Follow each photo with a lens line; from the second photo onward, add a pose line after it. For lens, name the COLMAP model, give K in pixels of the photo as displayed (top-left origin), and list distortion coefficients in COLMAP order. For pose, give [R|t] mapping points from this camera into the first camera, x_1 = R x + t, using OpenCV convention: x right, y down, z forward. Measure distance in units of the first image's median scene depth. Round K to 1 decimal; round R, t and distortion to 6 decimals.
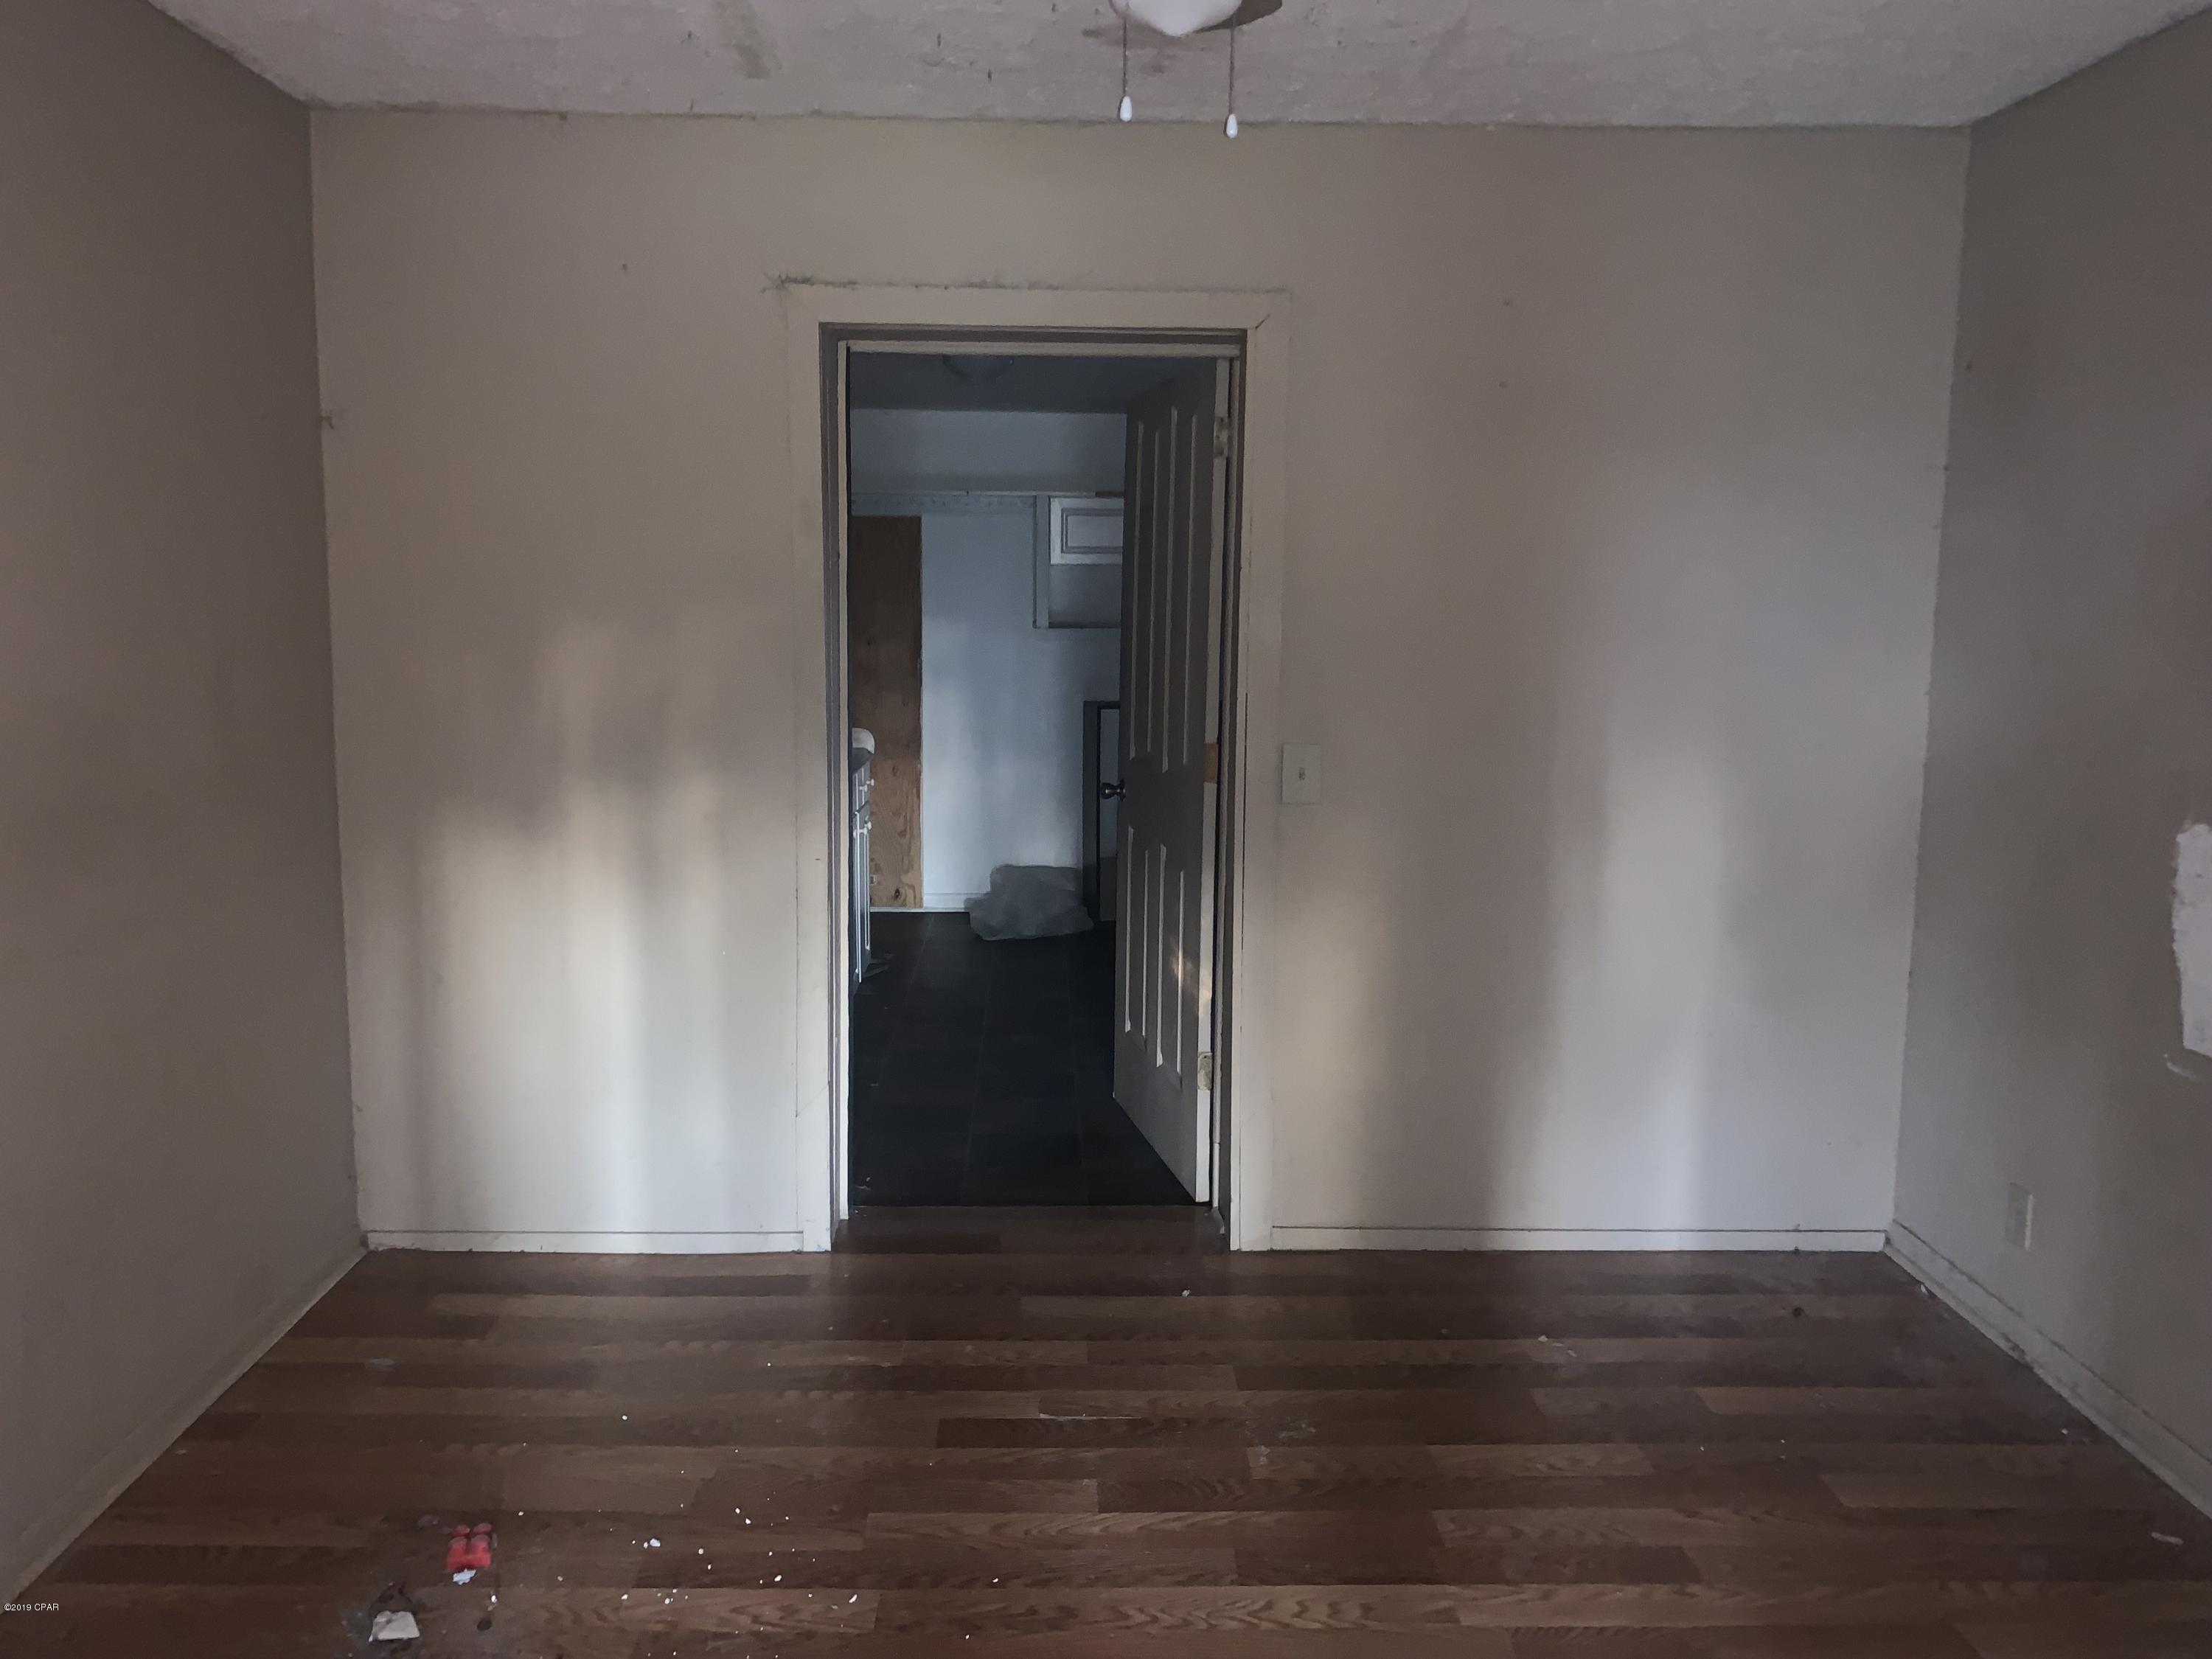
lens RADIAL K [[1713.4, 0, 1099.1], [0, 1713.4, 831.0], [0, 0, 1]] dist [-0.006580, -0.000244]
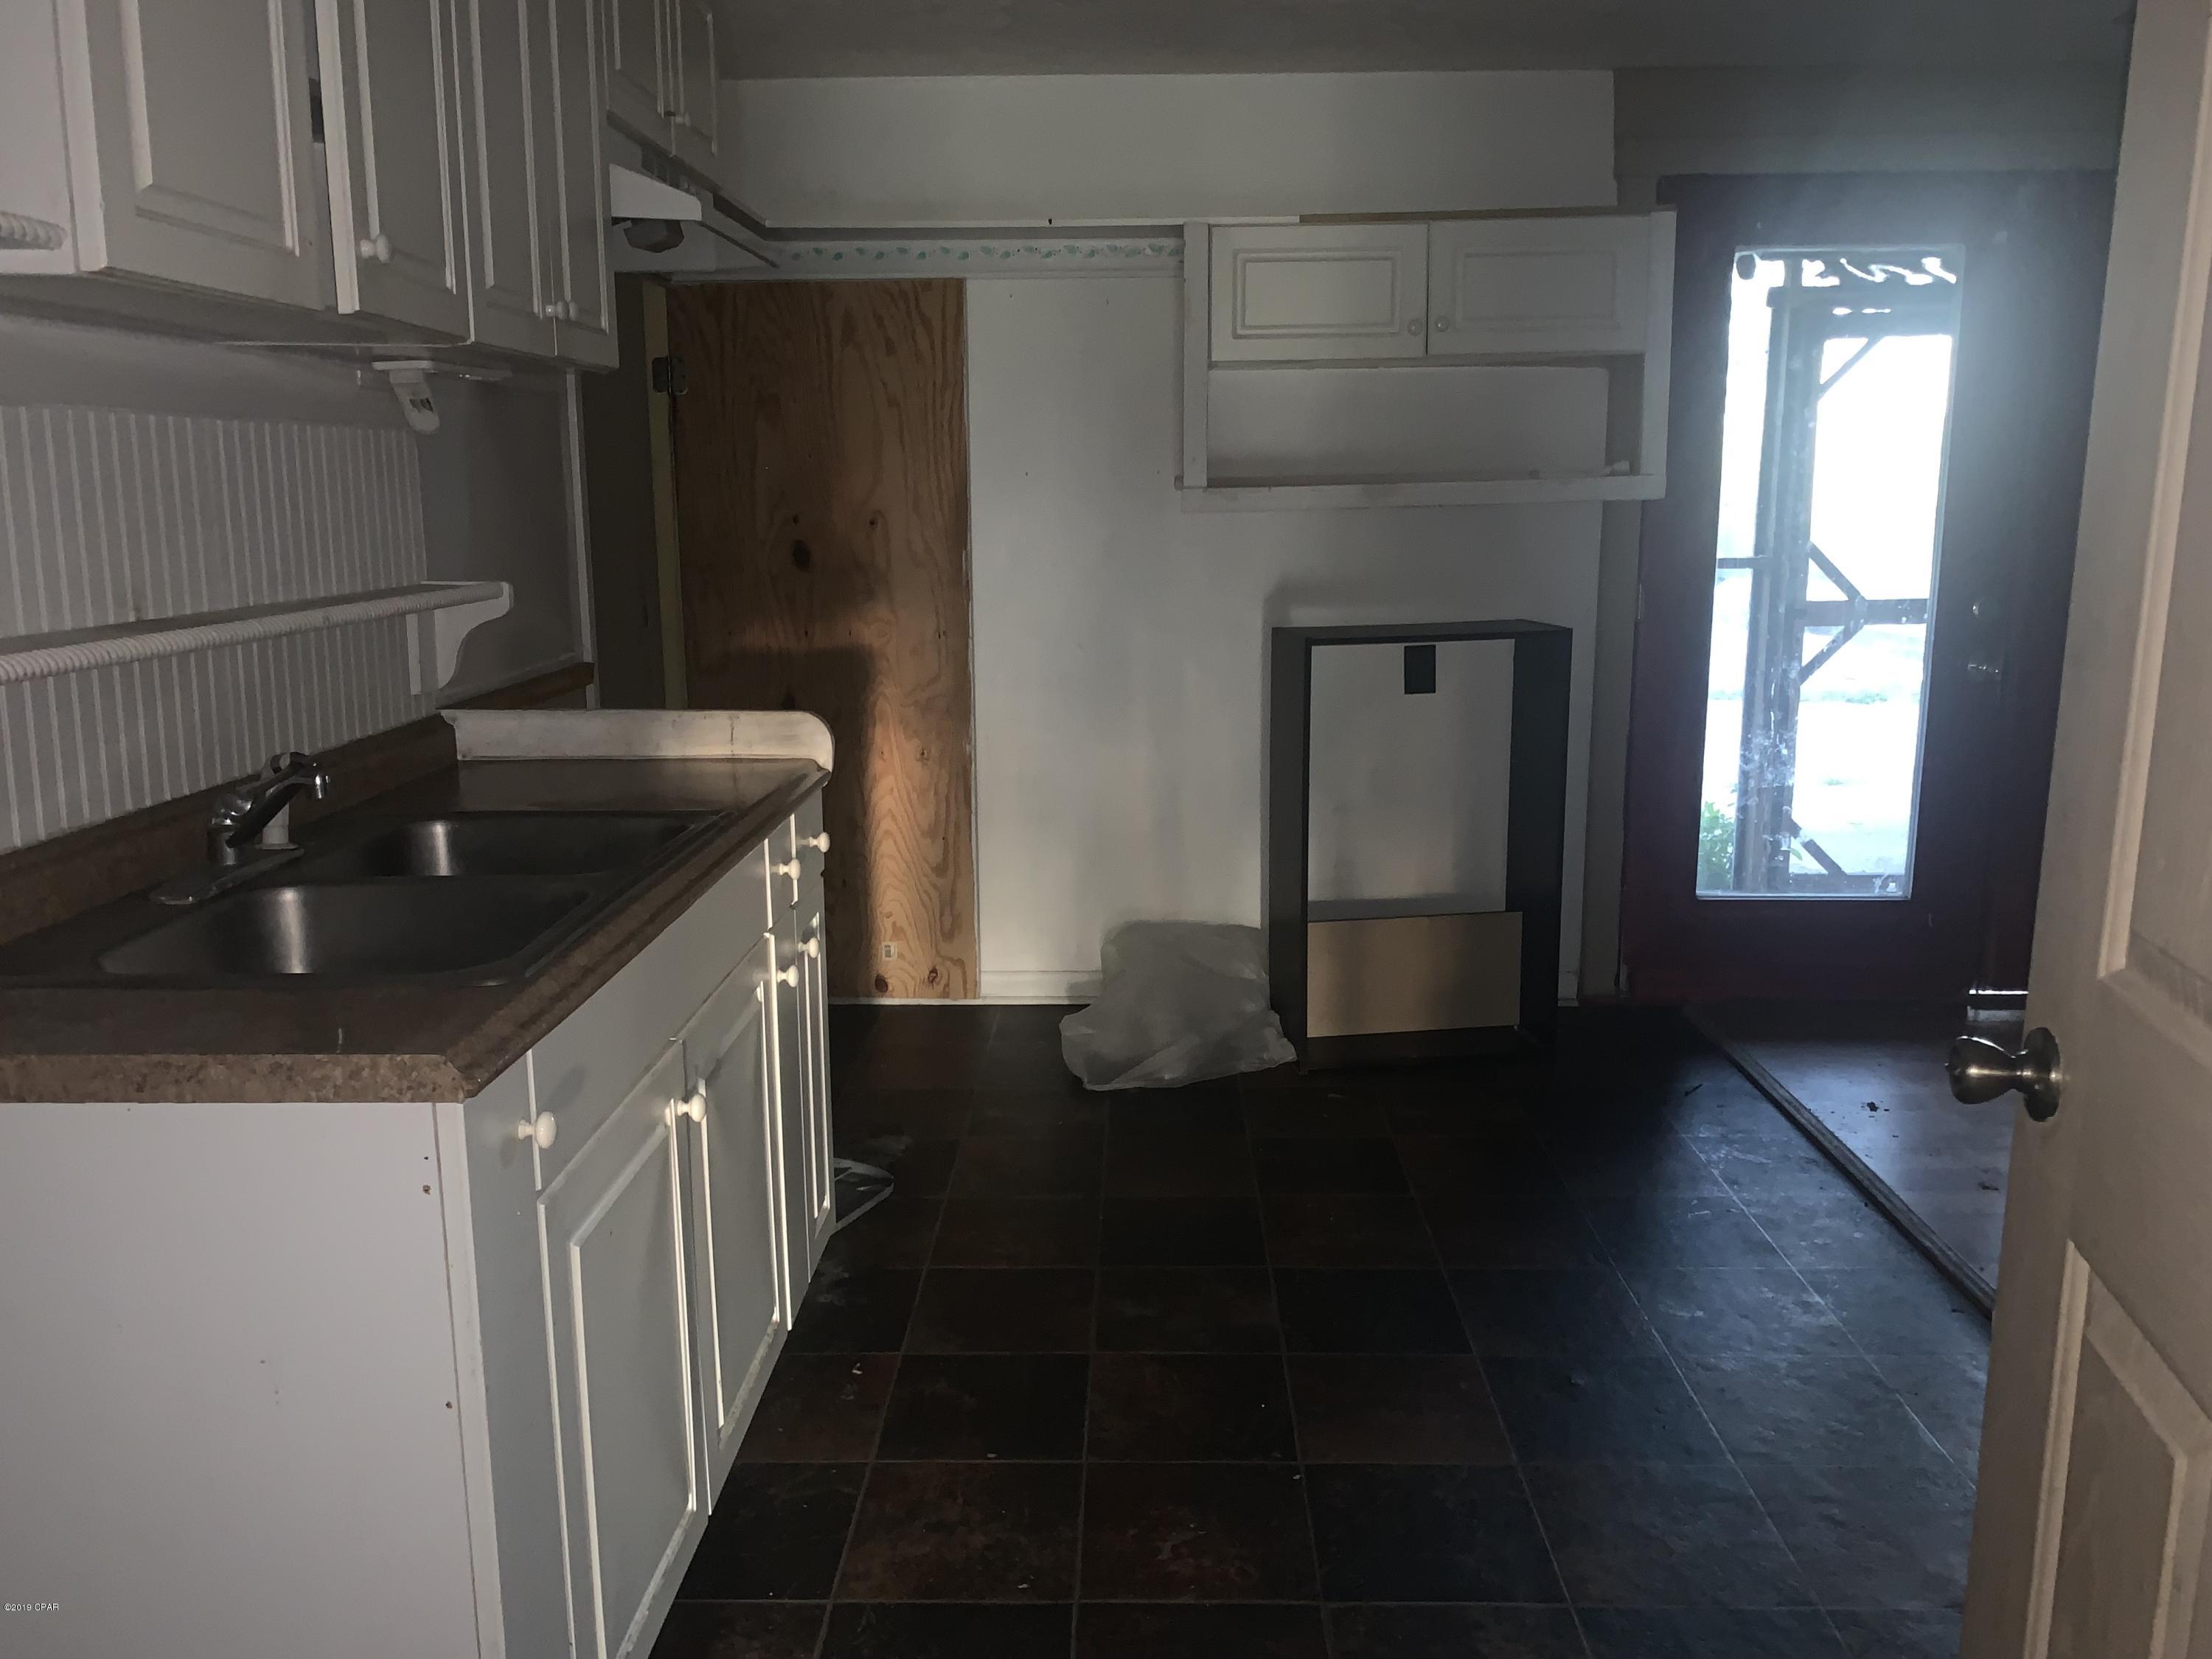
lens RADIAL K [[1713.4, 0, 1111.5], [0, 1713.4, 817.3], [0, 0, 1]] dist [-0.006580, -0.000244]
pose [[0.997956, -0.001729, -0.063883, -0.024762], [0.005815, 0.997943, 0.063836, -0.050181], [0.063641, -0.064077, 0.995914, 0.456226]]
